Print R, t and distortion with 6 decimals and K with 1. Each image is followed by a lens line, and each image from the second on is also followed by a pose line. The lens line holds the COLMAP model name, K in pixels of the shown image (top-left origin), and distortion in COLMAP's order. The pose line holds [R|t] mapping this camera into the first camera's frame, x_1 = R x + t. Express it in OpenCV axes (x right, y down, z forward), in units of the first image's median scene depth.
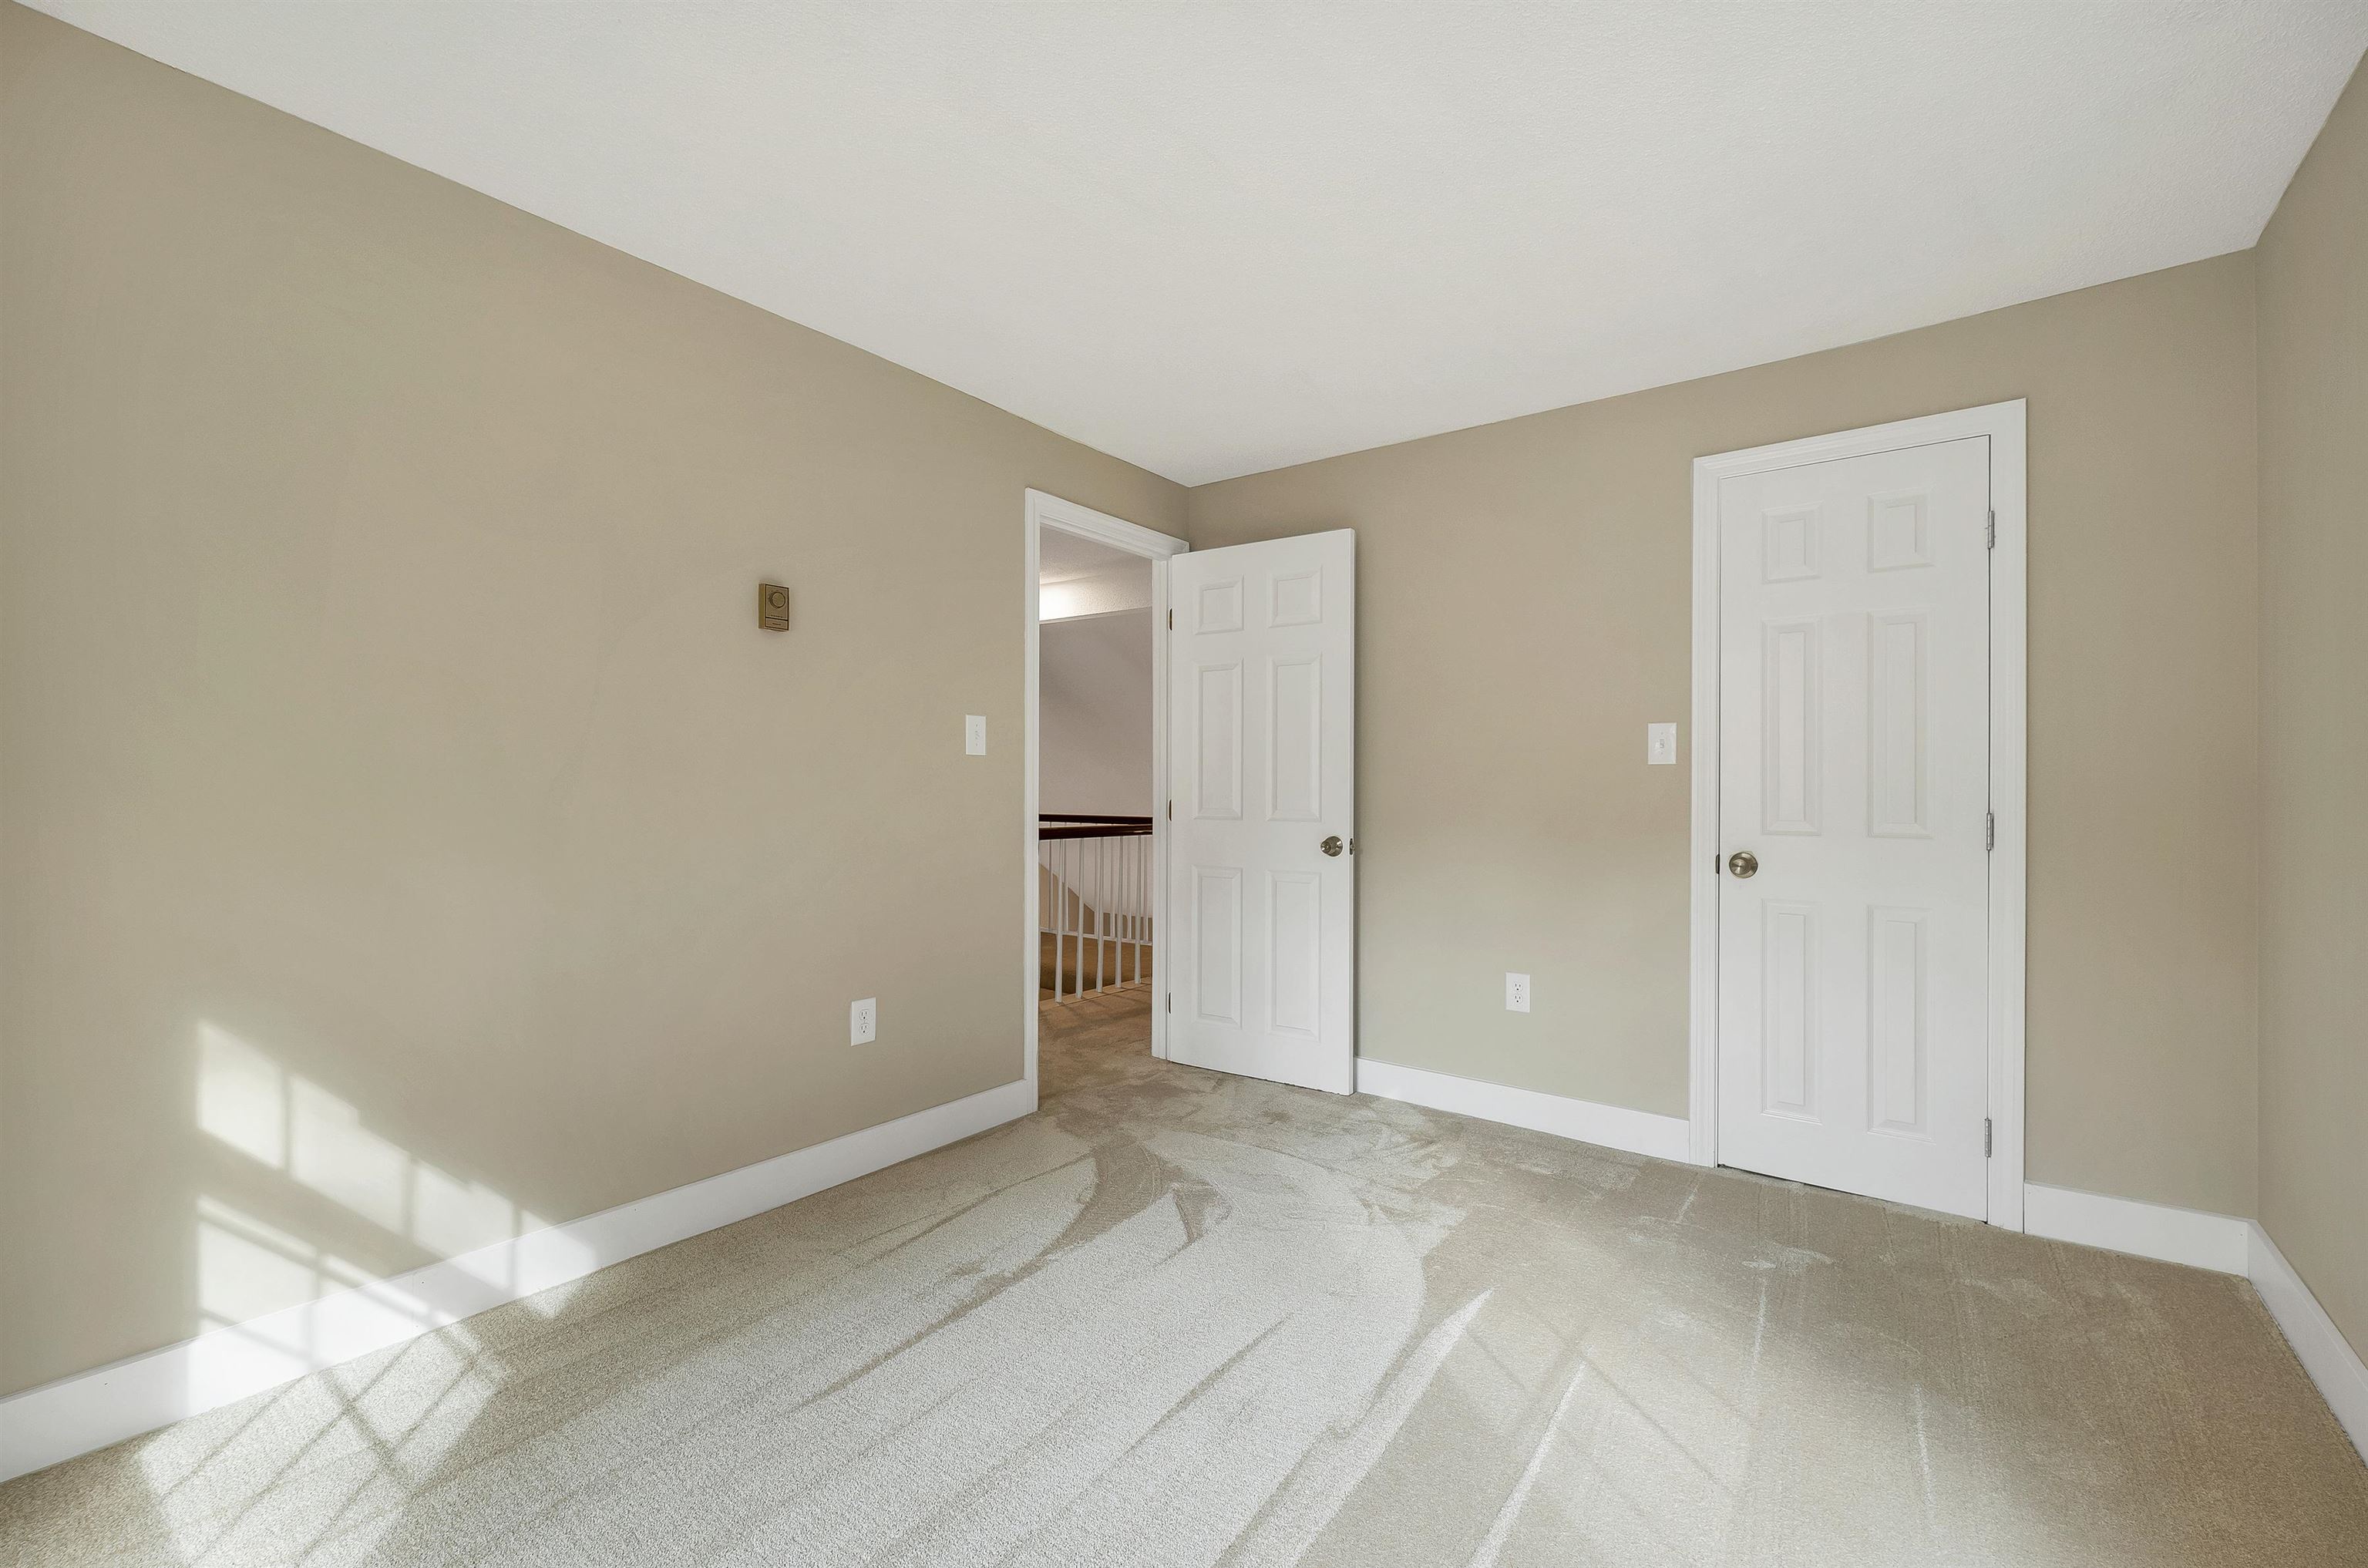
lens RADIAL K [[999.5, 0, 1185.3], [0, 999.5, 776.2], [0, 0, 1]] dist [0.002557, 0.000299]
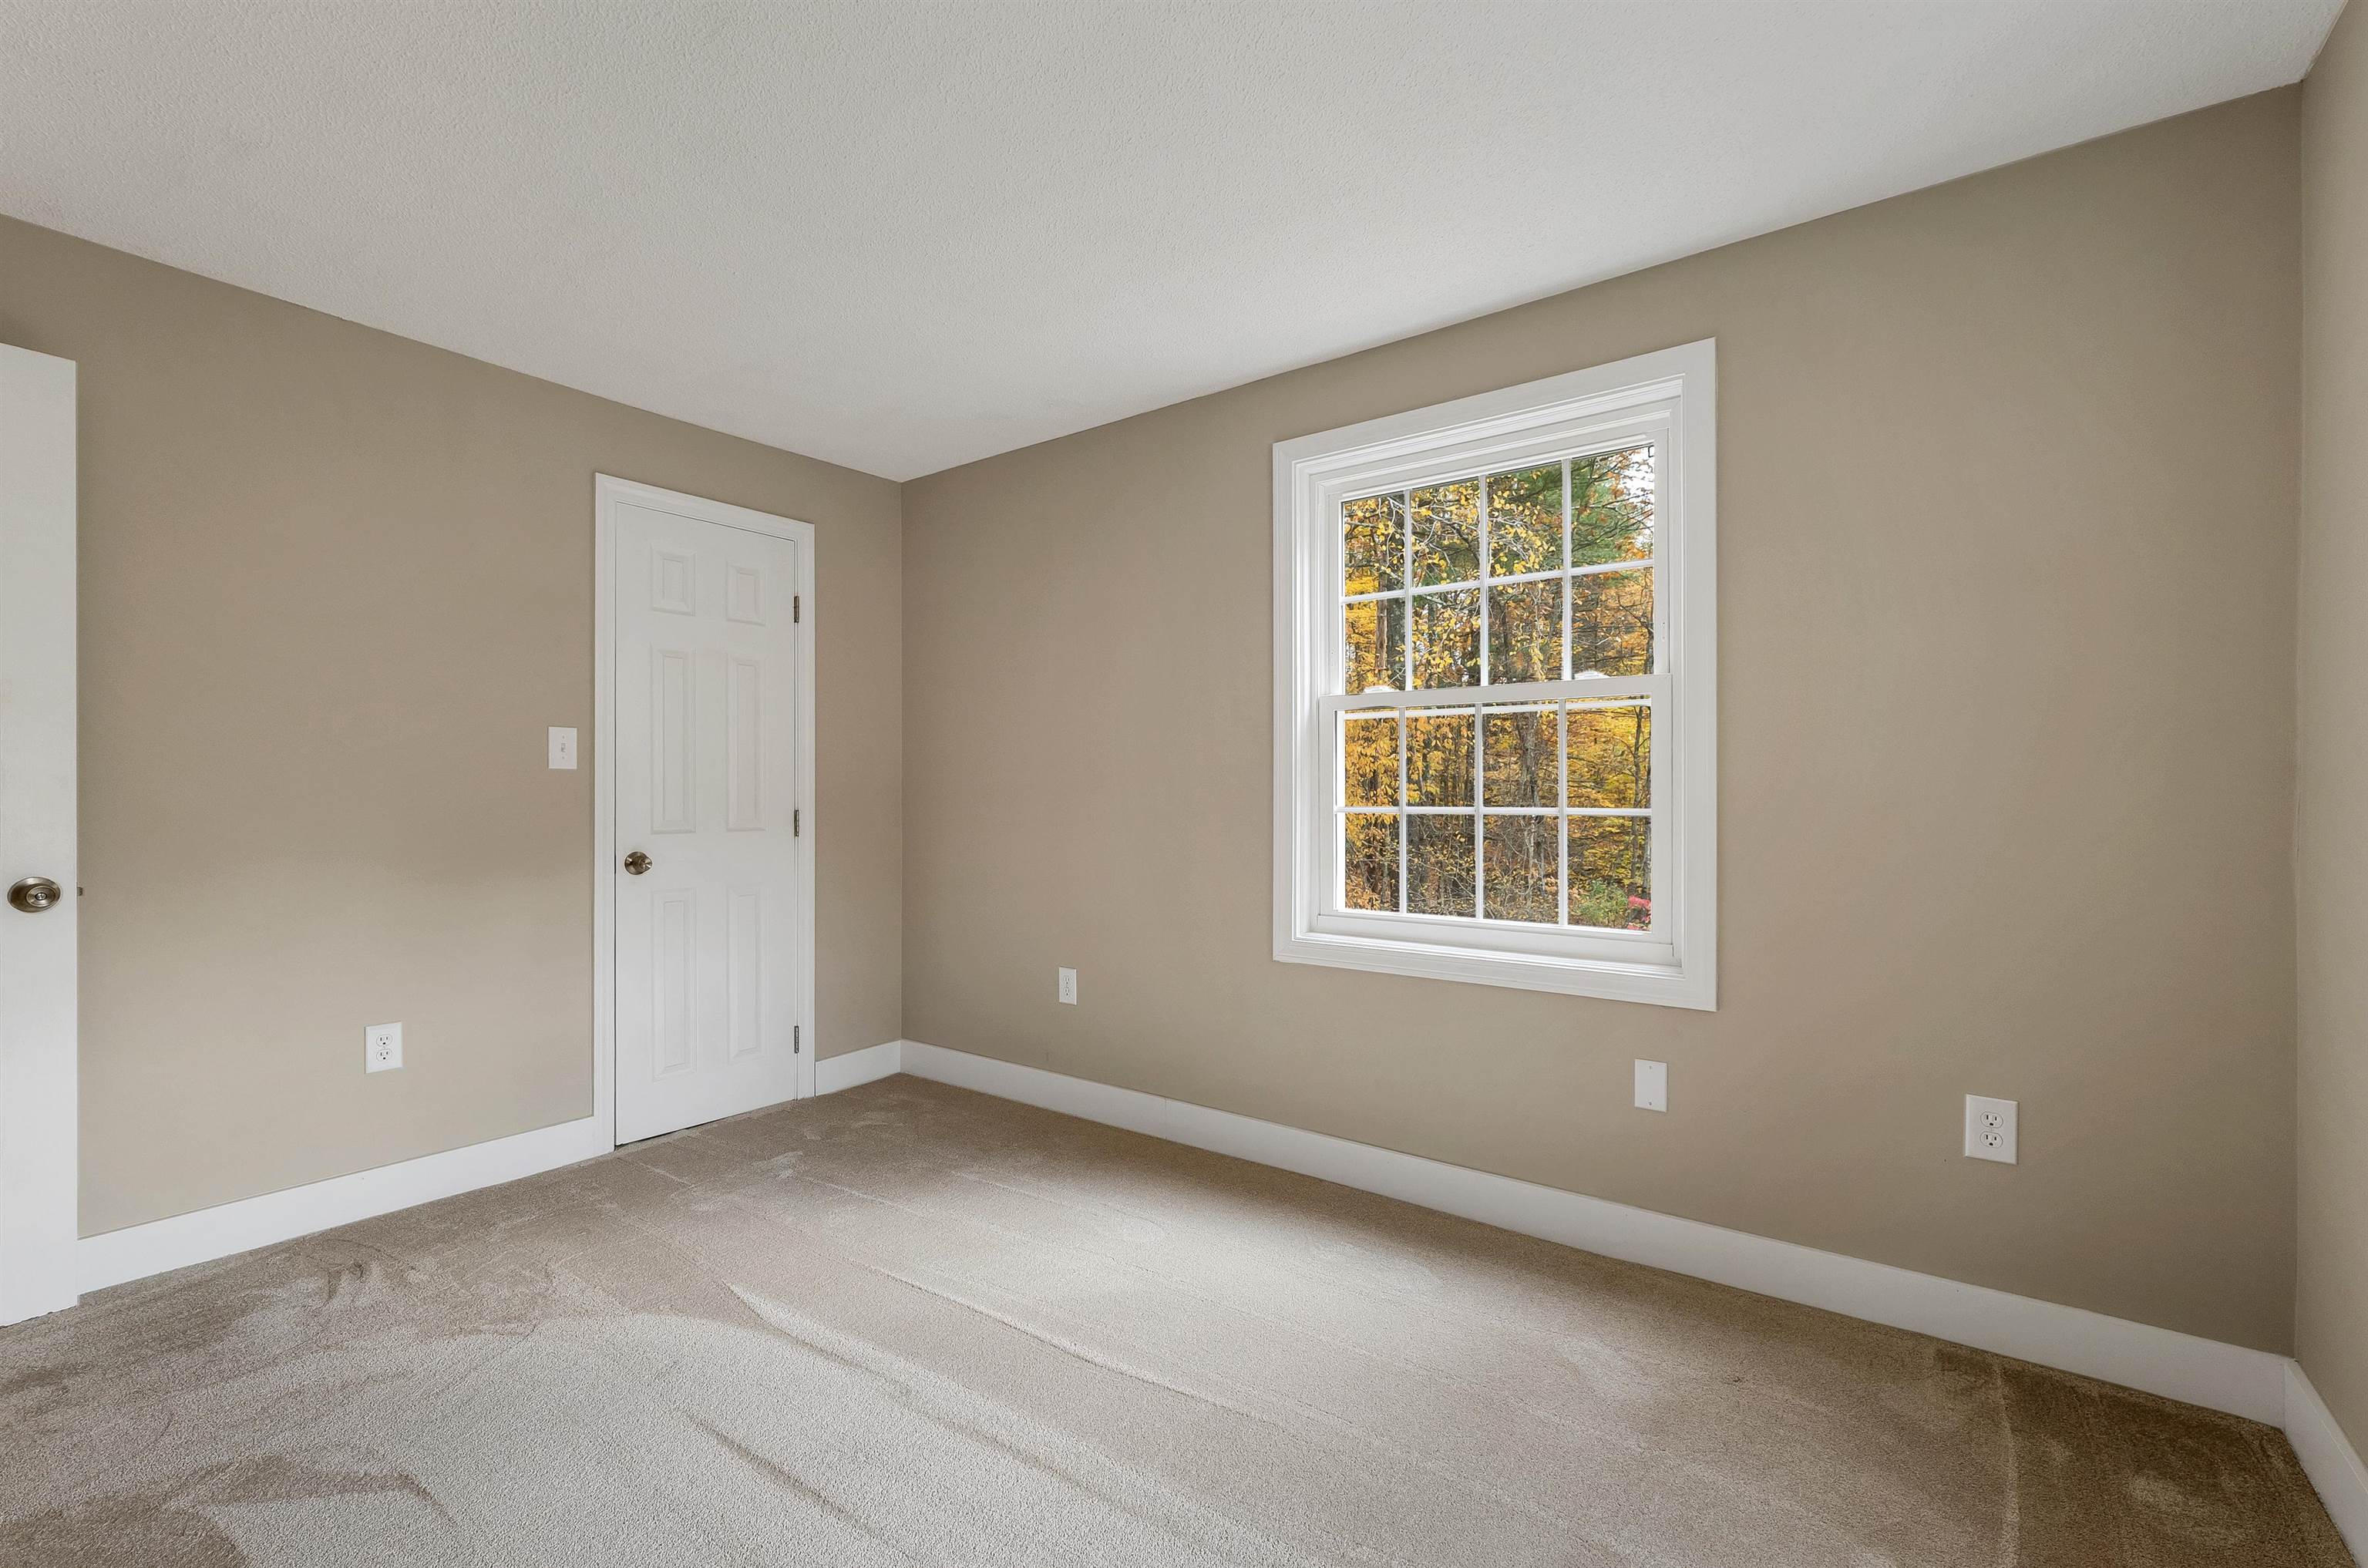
lens RADIAL K [[999.5, 0, 1186.6], [0, 999.5, 793.1], [0, 0, 1]] dist [0.002557, 0.000299]
pose [[-0.012527, -0.005726, 0.999905, -0.557803], [-0.014345, 0.999882, 0.005547, -0.002700], [-0.999819, -0.014274, -0.012608, 0.426143]]
